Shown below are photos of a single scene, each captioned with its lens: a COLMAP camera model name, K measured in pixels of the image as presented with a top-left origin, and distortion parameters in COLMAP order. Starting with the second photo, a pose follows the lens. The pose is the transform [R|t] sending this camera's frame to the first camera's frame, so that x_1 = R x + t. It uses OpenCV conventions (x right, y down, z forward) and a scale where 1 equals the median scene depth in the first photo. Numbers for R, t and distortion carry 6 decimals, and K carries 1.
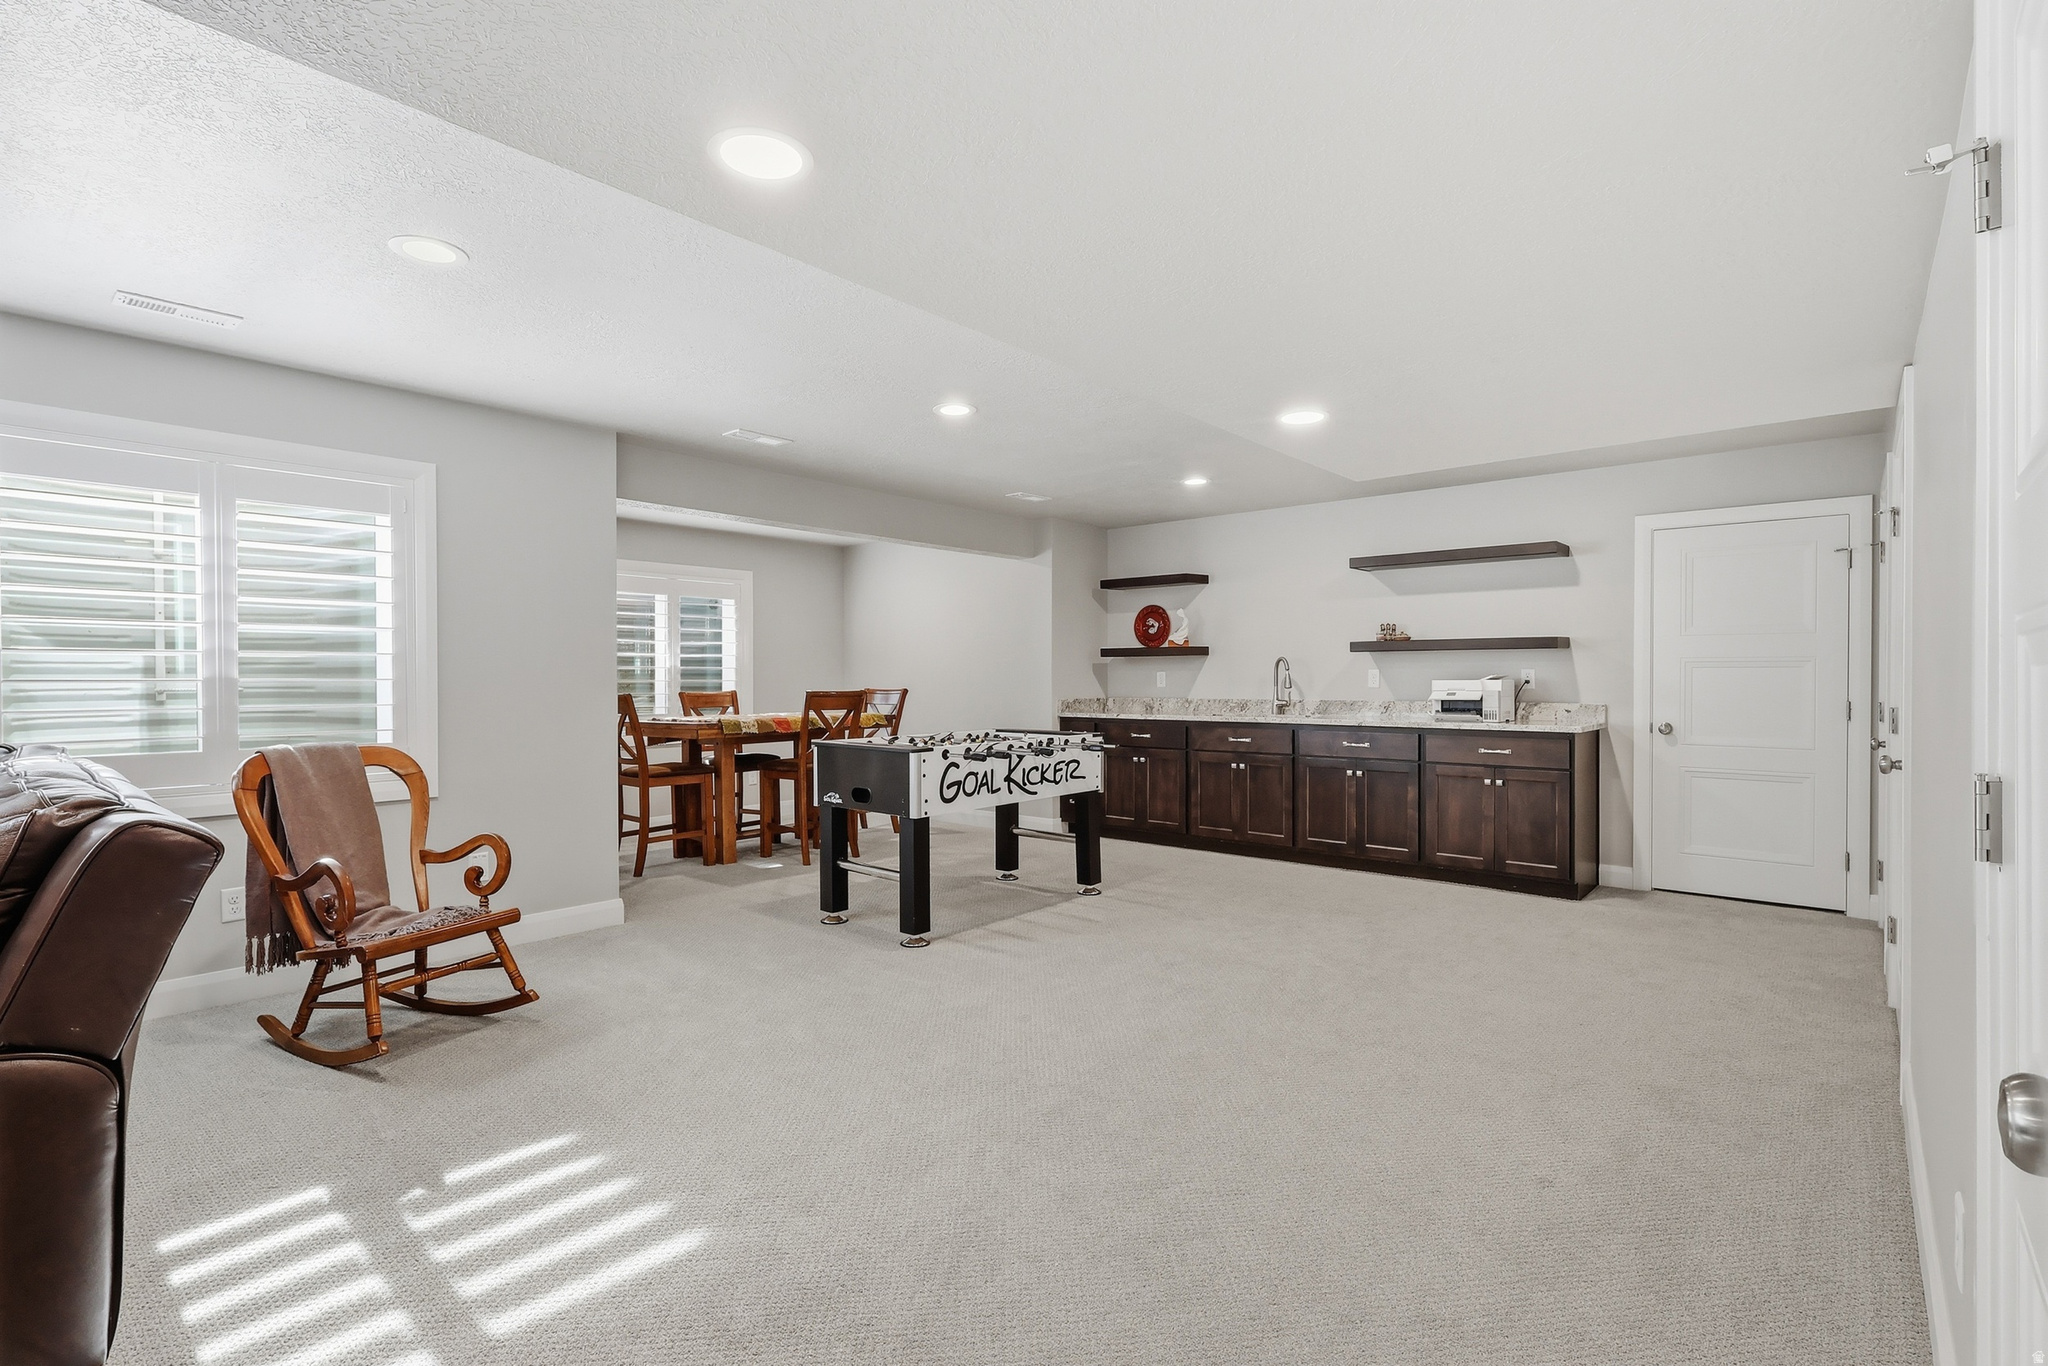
lens RADIAL K [[945.8, 0, 1024.0], [0, 945.8, 683.0], [0, 0, 1]] dist [-0.005119, 0.000123]
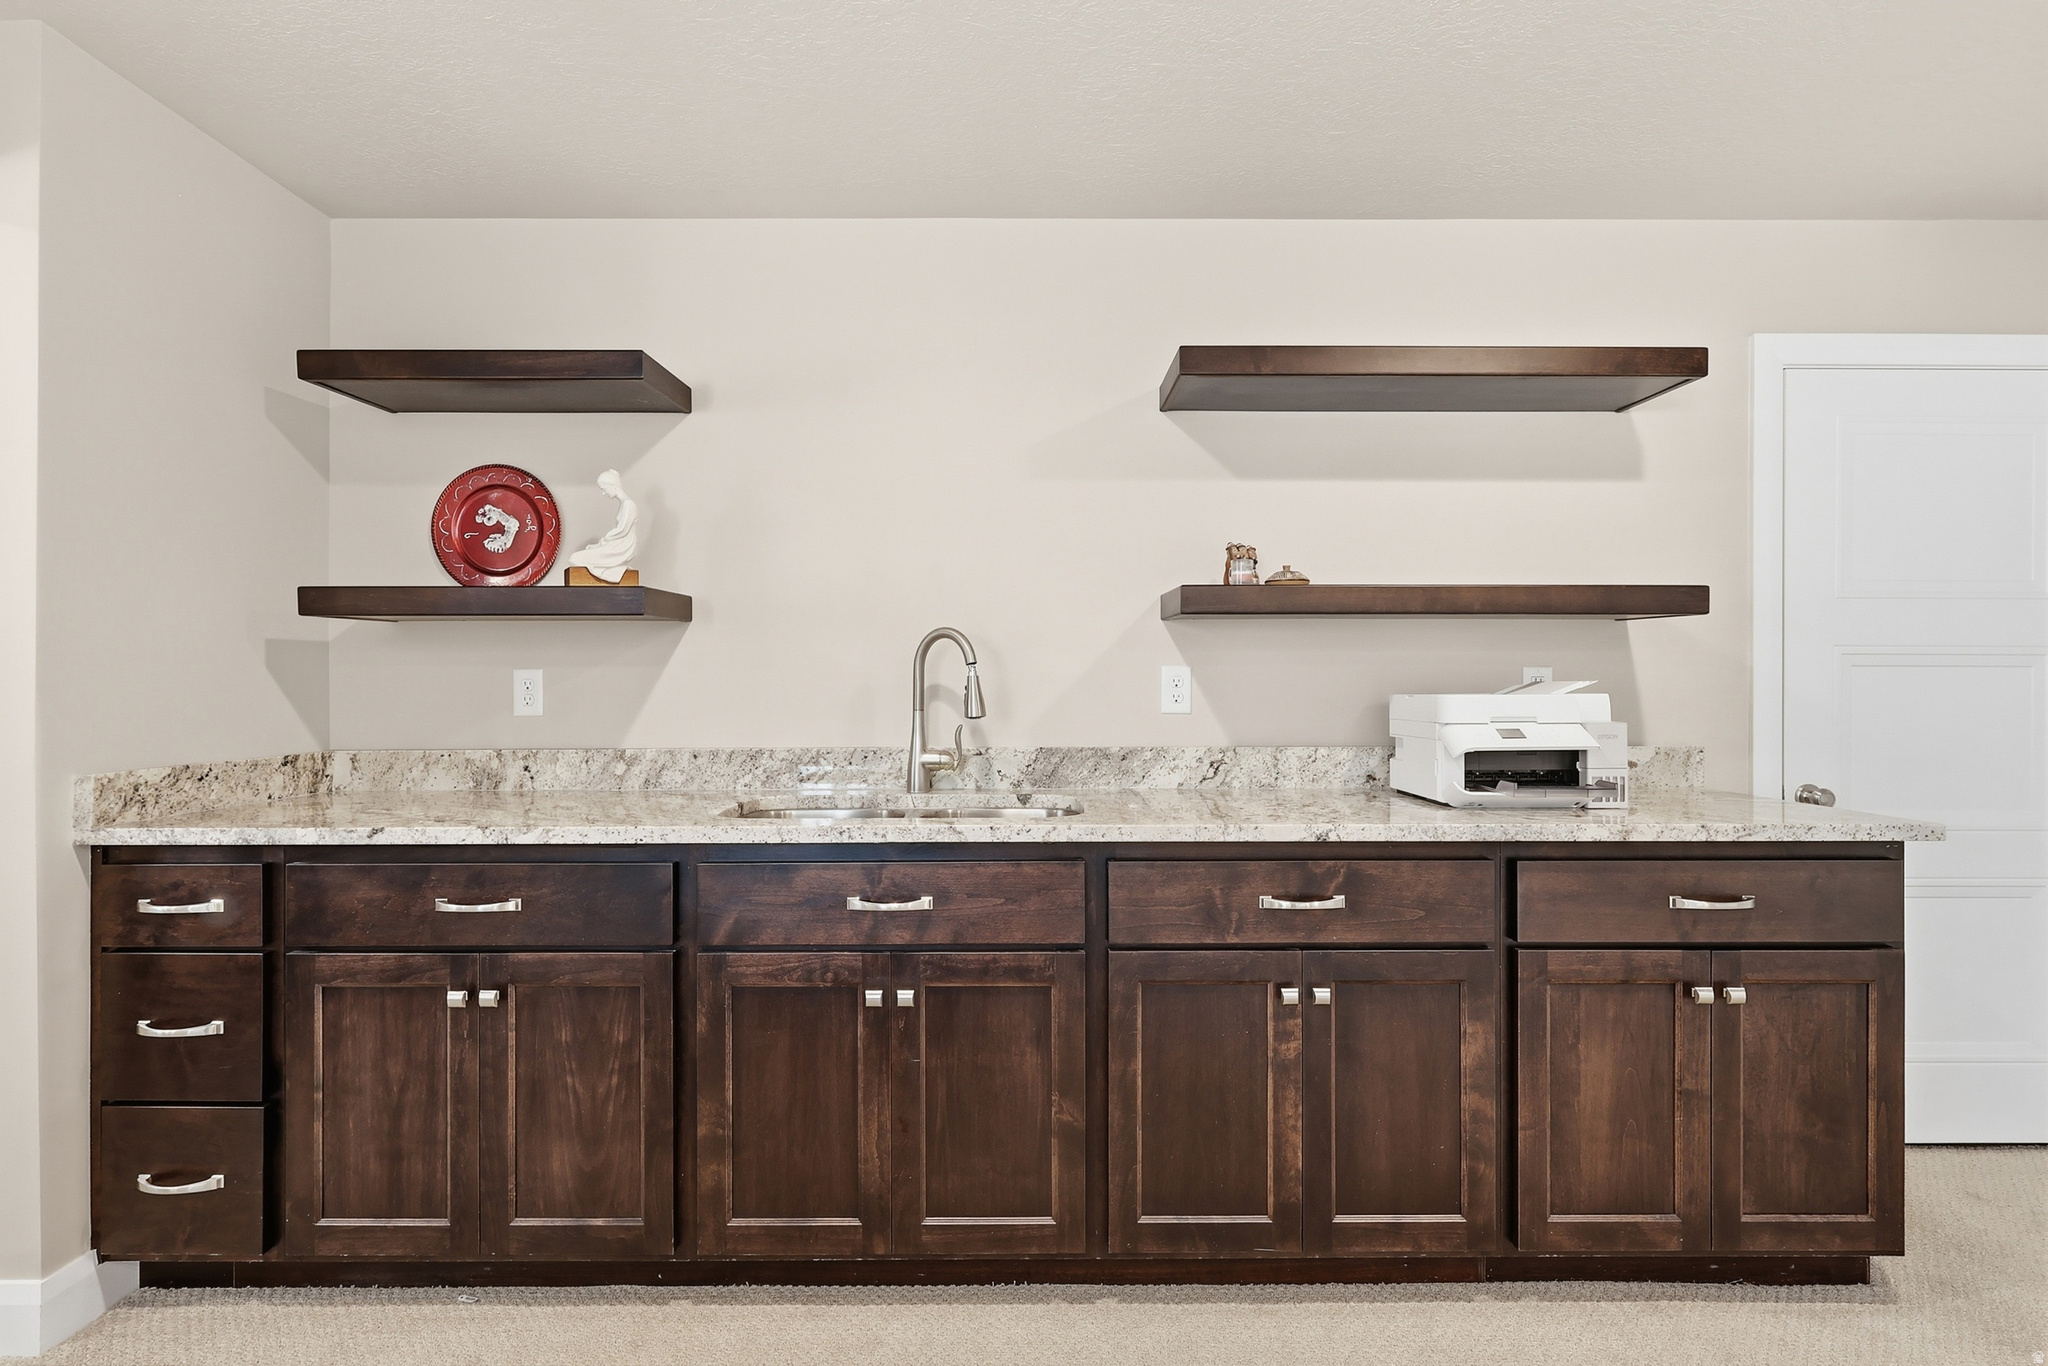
lens RADIAL K [[945.8, 0, 1024.0], [0, 945.8, 683.0], [0, 0, 1]] dist [-0.005119, 0.000123]
pose [[0.754135, 0.003262, 0.656712, 0.067929], [0.002171, 0.999970, -0.007460, -0.004627], [-0.656716, 0.007052, 0.754105, 0.734037]]
